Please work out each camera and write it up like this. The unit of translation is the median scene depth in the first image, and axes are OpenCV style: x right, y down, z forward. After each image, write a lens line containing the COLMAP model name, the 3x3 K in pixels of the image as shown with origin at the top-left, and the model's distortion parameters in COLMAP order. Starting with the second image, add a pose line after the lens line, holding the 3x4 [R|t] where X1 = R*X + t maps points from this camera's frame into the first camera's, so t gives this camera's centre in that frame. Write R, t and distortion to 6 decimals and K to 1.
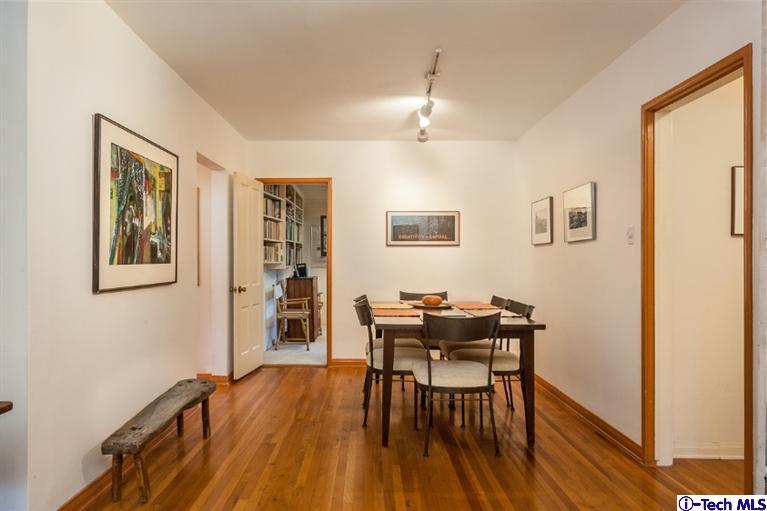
lens RADIAL K [[520.6, 0, 381.2], [0, 520.6, 257.8], [0, 0, 1]] dist [0.006007, 0.001750]
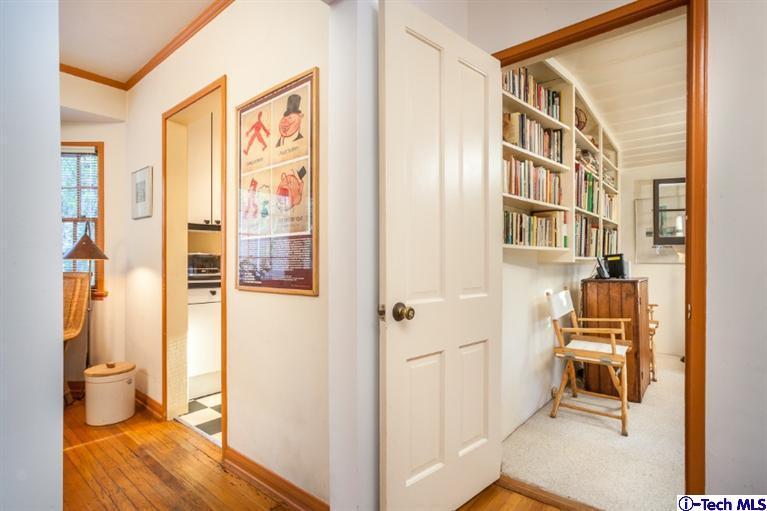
lens RADIAL K [[391.9, 0, 379.1], [0, 391.9, 258.8], [0, 0, 1]] dist [-0.005227, -0.000540]
pose [[0.752323, 0.002036, -0.658791, -0.070242], [0.000494, 0.999993, 0.003655, 0.015561], [0.658794, -0.003075, 0.752317, 0.553161]]
